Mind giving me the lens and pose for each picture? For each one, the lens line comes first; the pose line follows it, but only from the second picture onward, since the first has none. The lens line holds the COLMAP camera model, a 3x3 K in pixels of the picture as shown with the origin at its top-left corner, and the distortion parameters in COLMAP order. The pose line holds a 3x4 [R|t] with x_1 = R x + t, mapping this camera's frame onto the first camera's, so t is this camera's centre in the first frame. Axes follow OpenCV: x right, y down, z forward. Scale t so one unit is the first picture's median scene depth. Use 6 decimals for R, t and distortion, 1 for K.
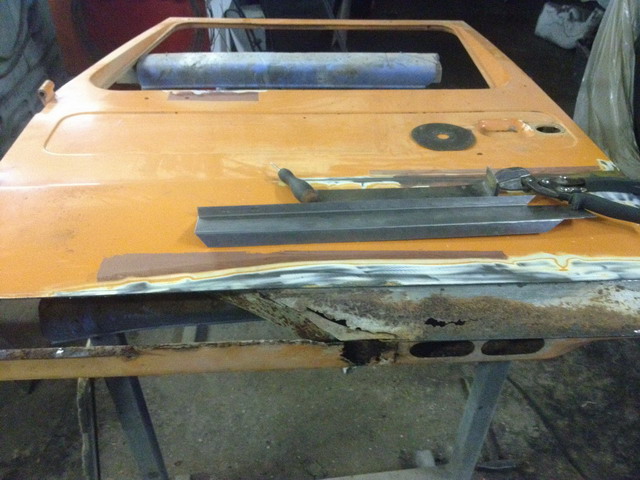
lens RADIAL K [[600.9, 0, 321.1], [0, 600.9, 235.7], [0, 0, 1]] dist [0.125171, -0.296443]
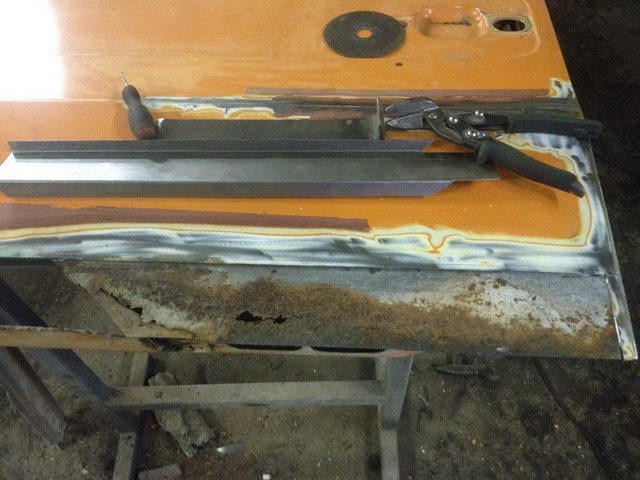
lens RADIAL K [[600.9, 0, 321.1], [0, 600.9, 235.7], [0, 0, 1]] dist [0.125171, -0.296443]
pose [[0.991733, 0.063973, -0.111232, 0.347375], [-0.030298, 0.959092, 0.281469, -0.184848], [0.124688, -0.275772, 0.953102, 0.248393]]
